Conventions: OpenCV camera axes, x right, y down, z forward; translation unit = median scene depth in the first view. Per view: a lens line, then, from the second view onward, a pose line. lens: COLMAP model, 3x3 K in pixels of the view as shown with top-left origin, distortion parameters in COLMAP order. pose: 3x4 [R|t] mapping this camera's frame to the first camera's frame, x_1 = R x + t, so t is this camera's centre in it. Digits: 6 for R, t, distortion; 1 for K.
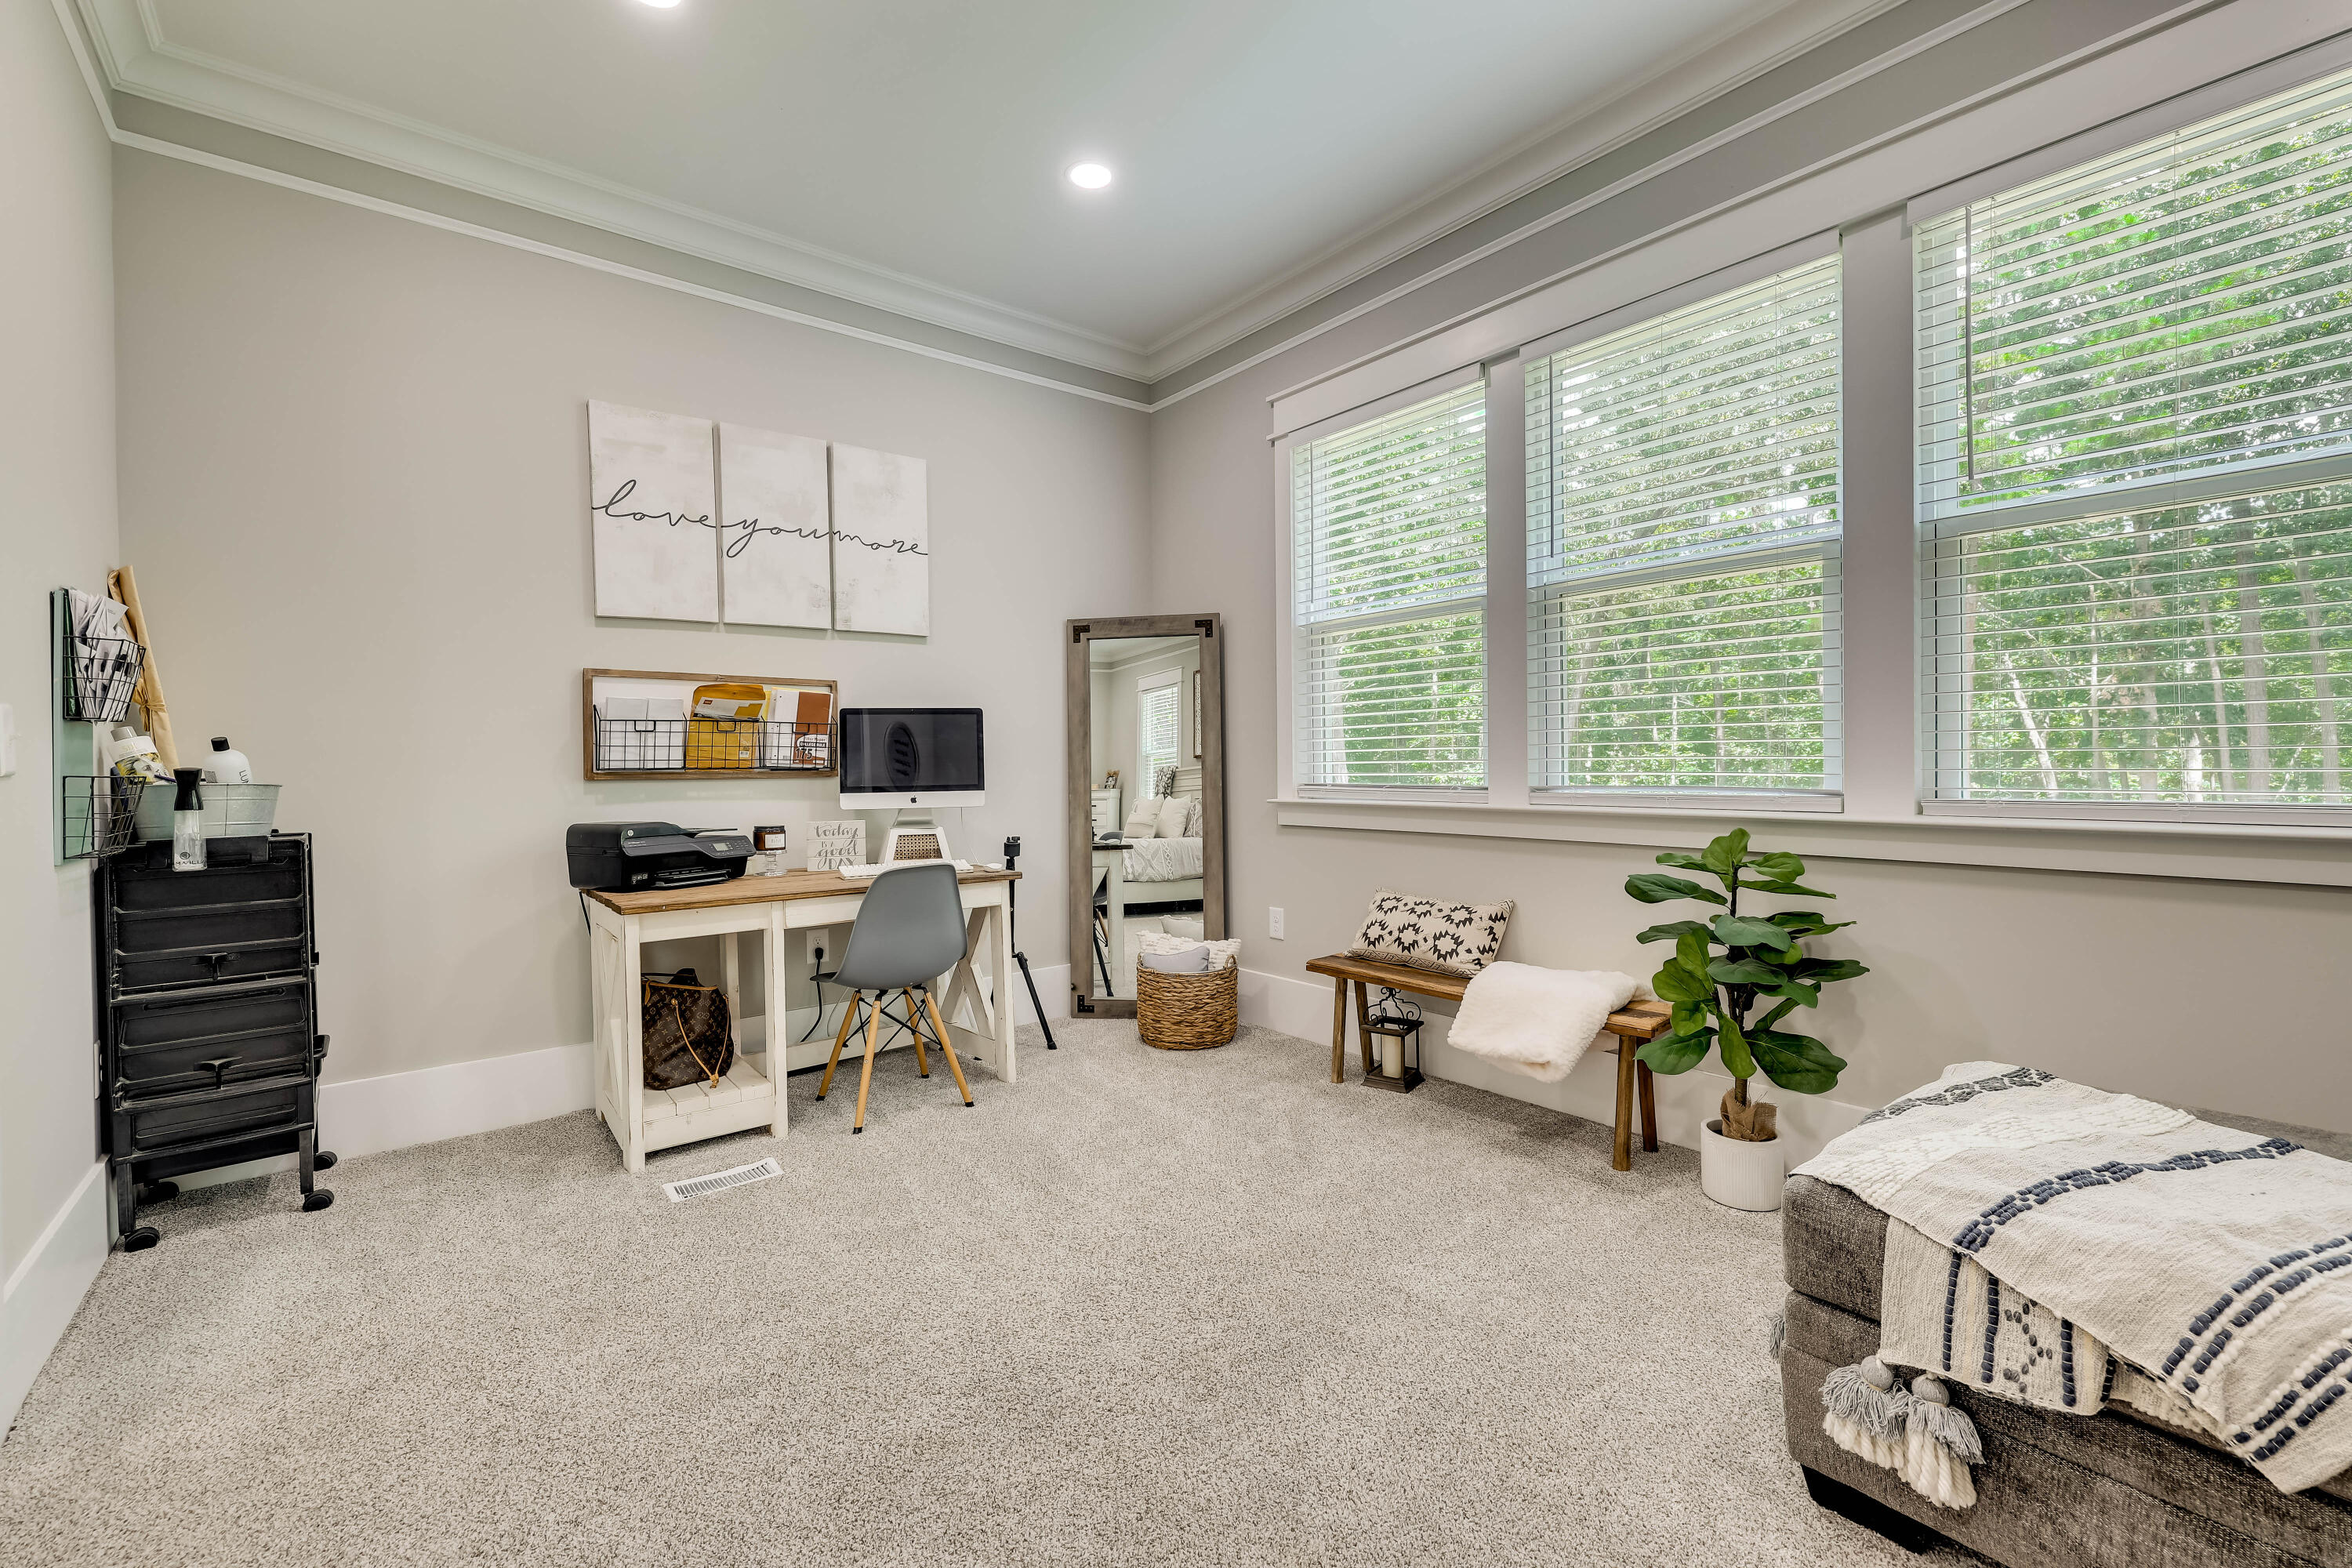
lens RADIAL K [[987.2, 0, 1173.6], [0, 987.2, 773.2], [0, 0, 1]] dist [-0.000228, 0.000625]
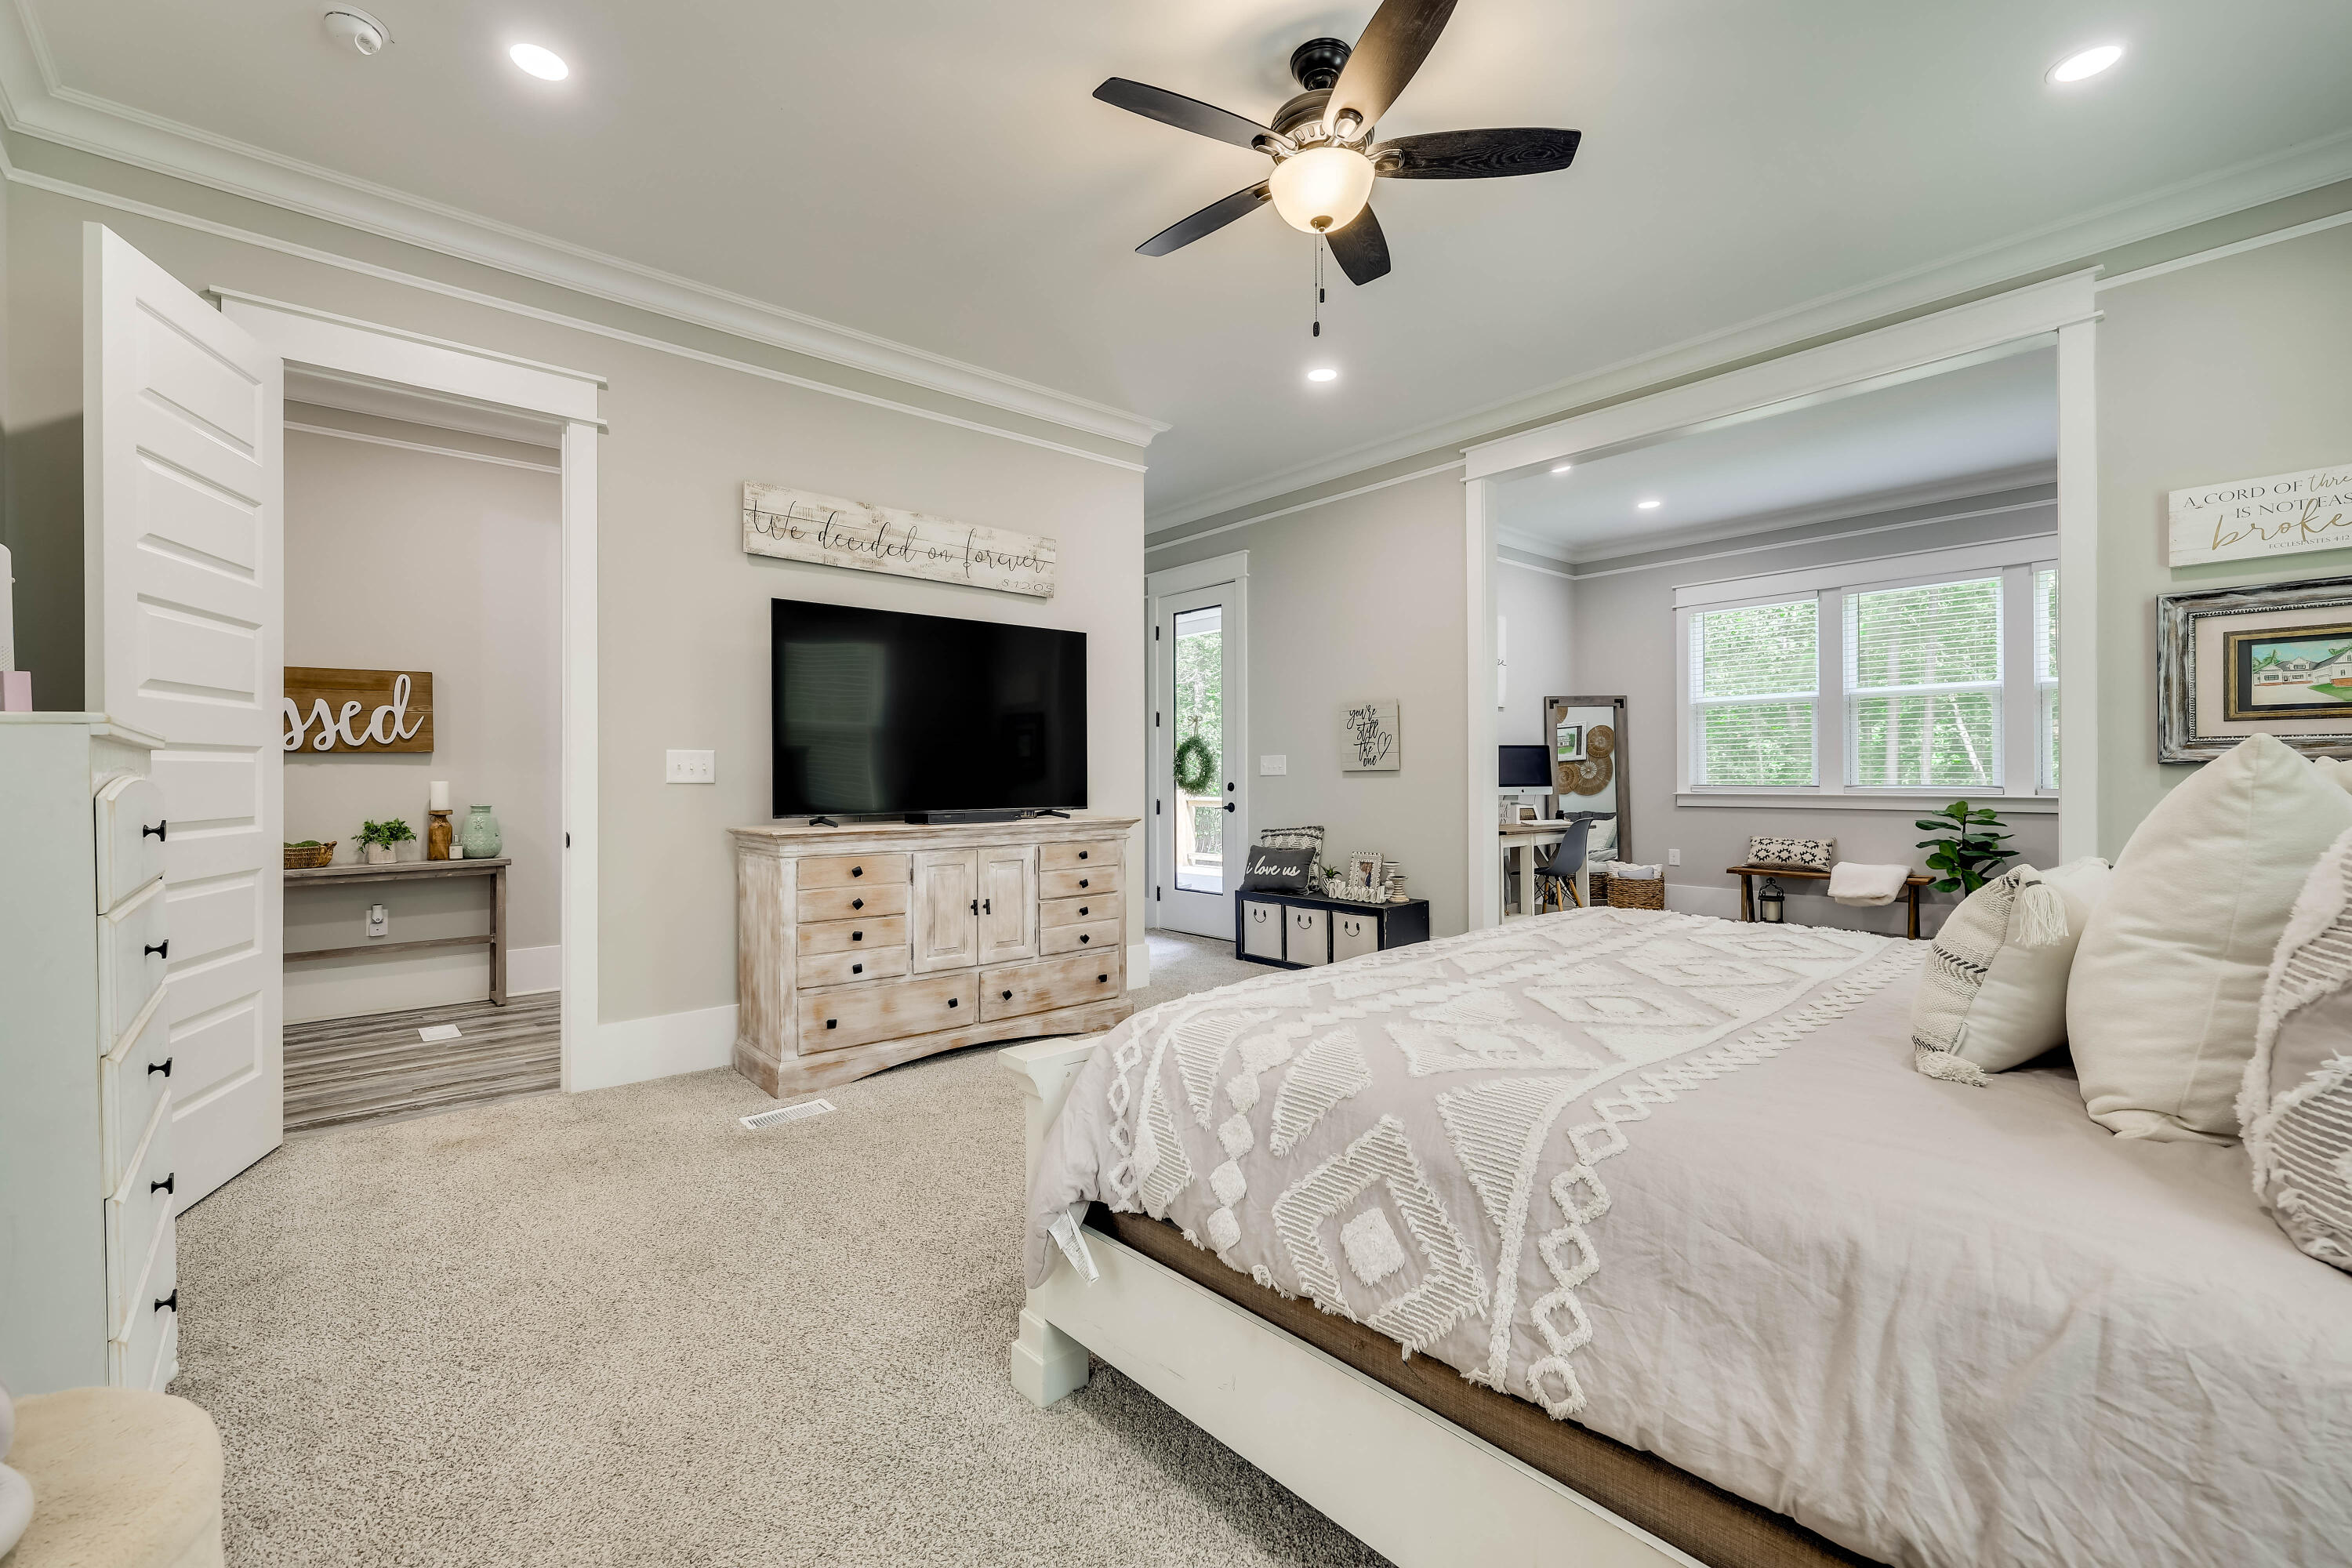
lens RADIAL K [[987.2, 0, 1174.6], [0, 987.2, 777.3], [0, 0, 1]] dist [-0.000228, 0.000625]
pose [[0.999007, 0.008820, 0.043666, -1.462244], [-0.008460, 0.999929, -0.008422, 0.031034], [-0.043737, 0.008044, 0.999011, -1.351519]]
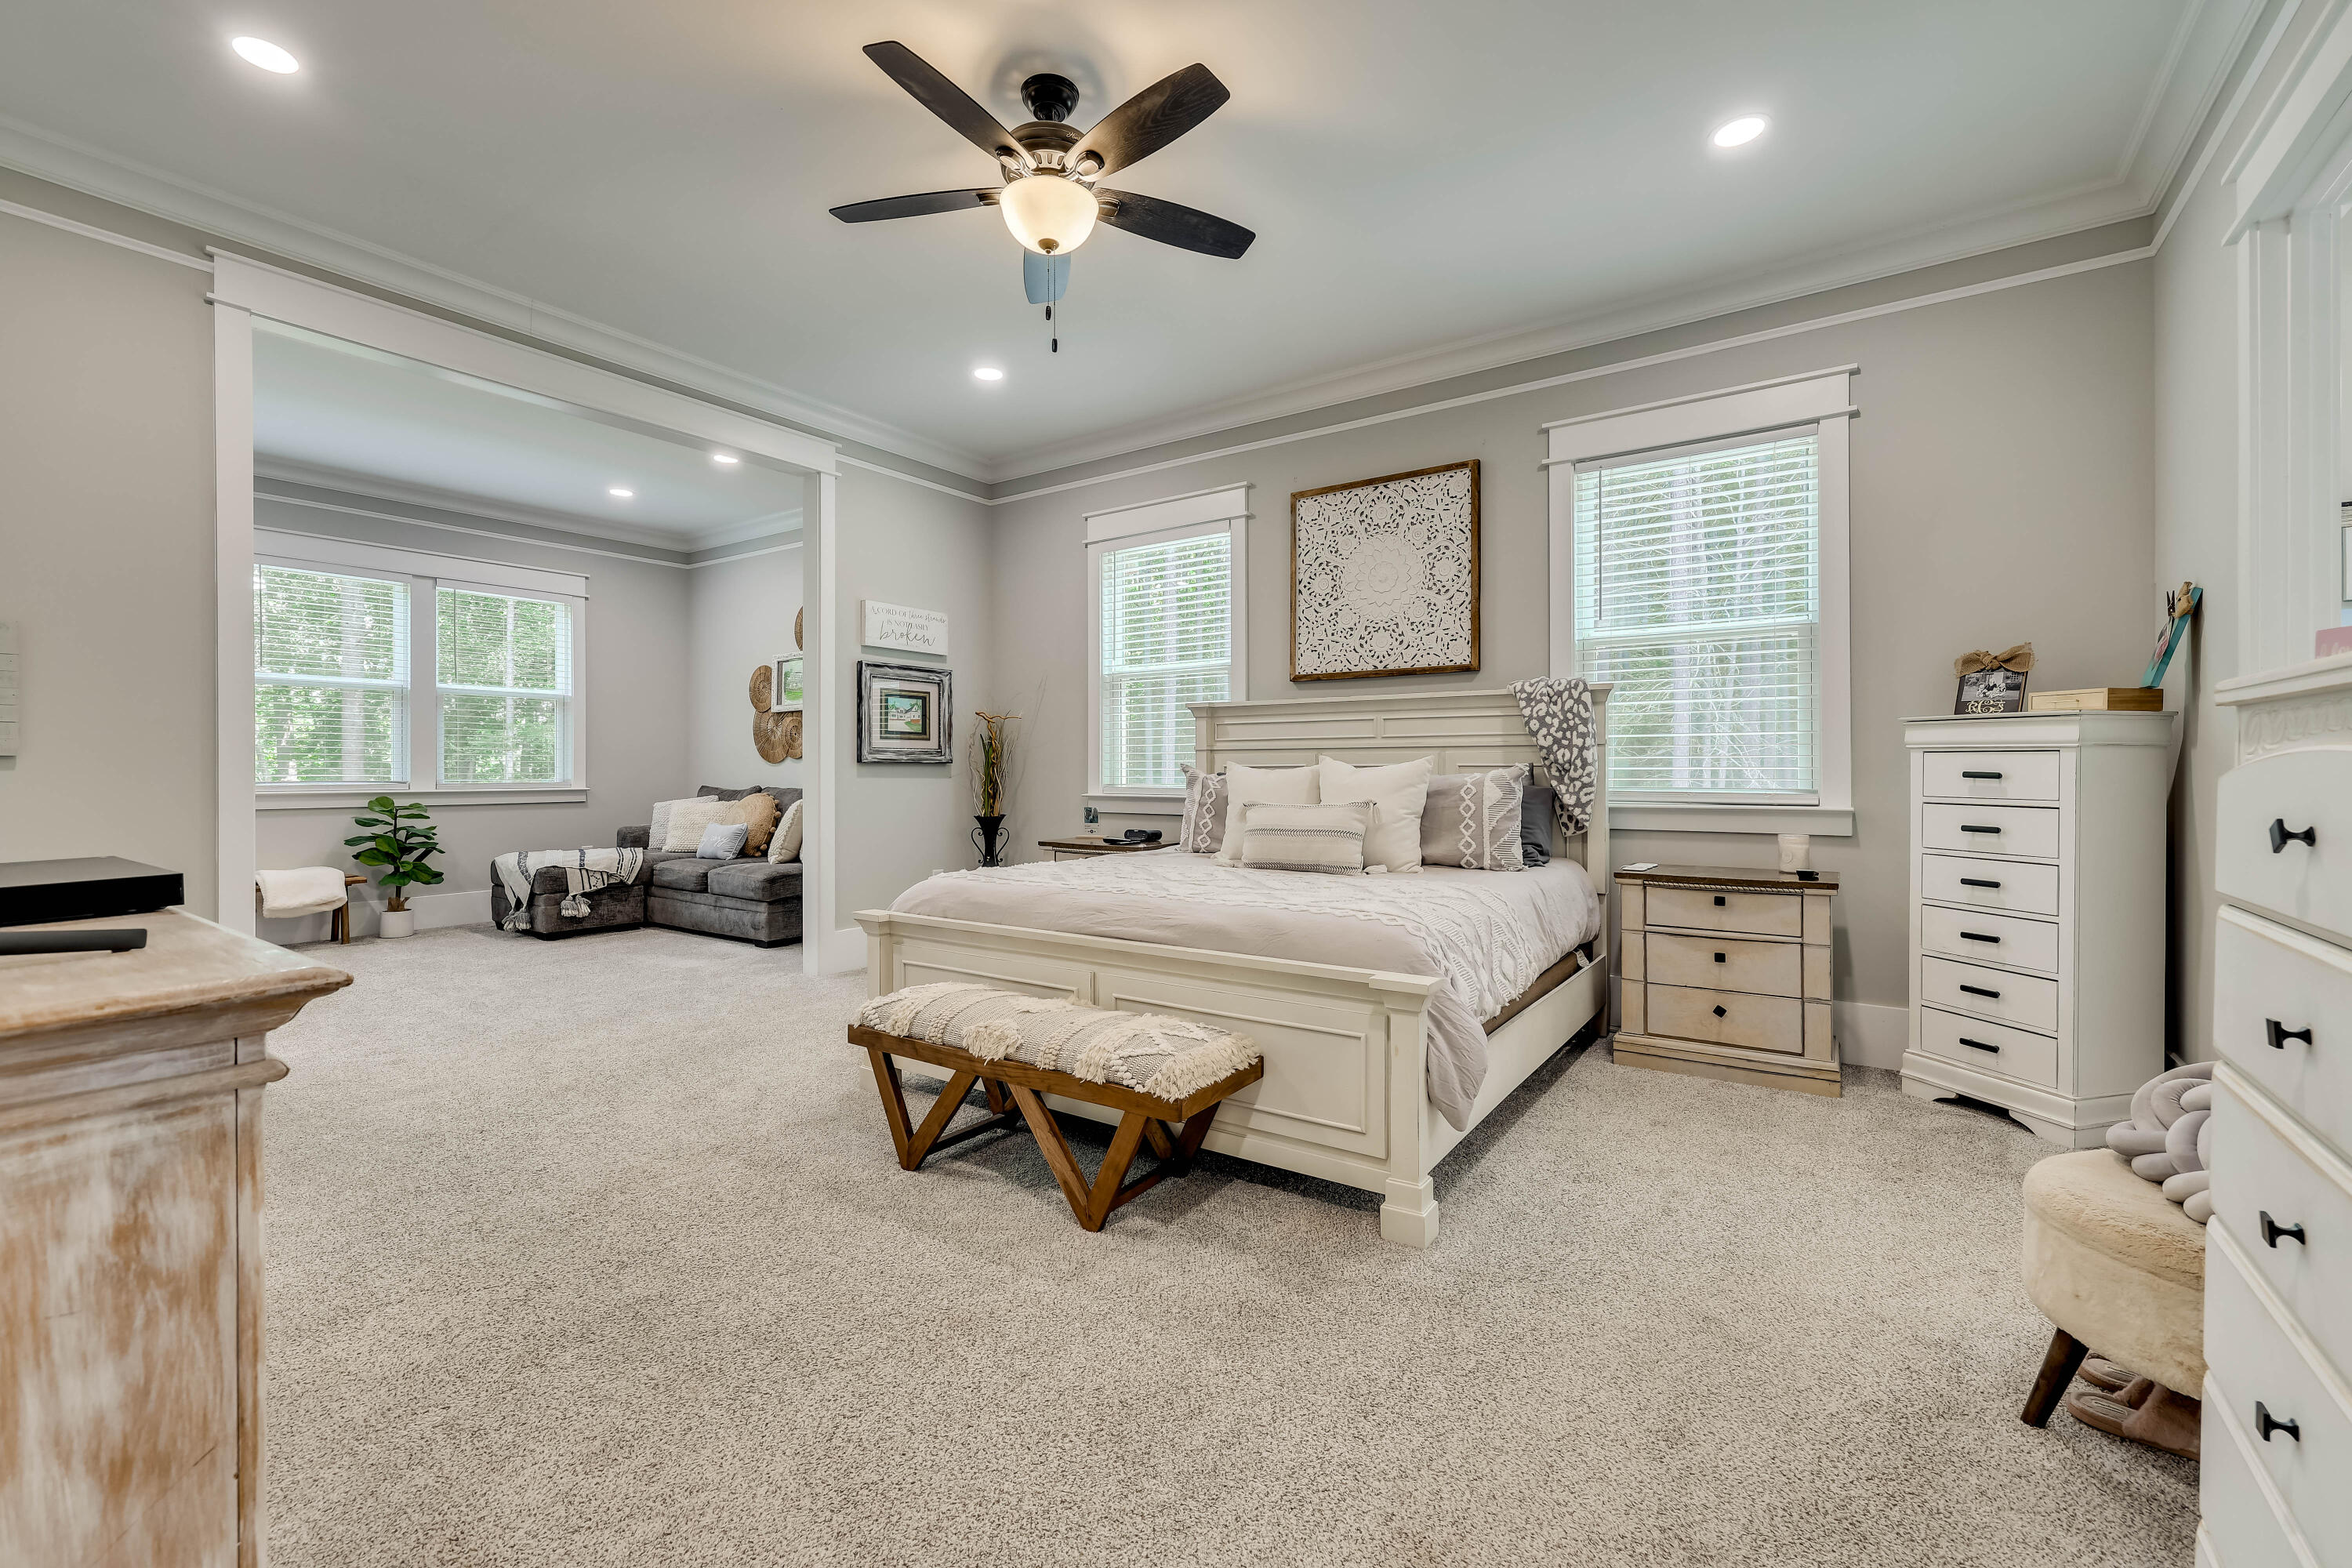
lens RADIAL K [[987.2, 0, 1177.7], [0, 987.2, 786.6], [0, 0, 1]] dist [-0.000228, 0.000625]
pose [[-0.281782, -0.009884, 0.959428, -2.317930], [0.015720, 0.999765, 0.014917, 0.022685], [-0.959350, 0.019286, -0.281560, -0.234878]]
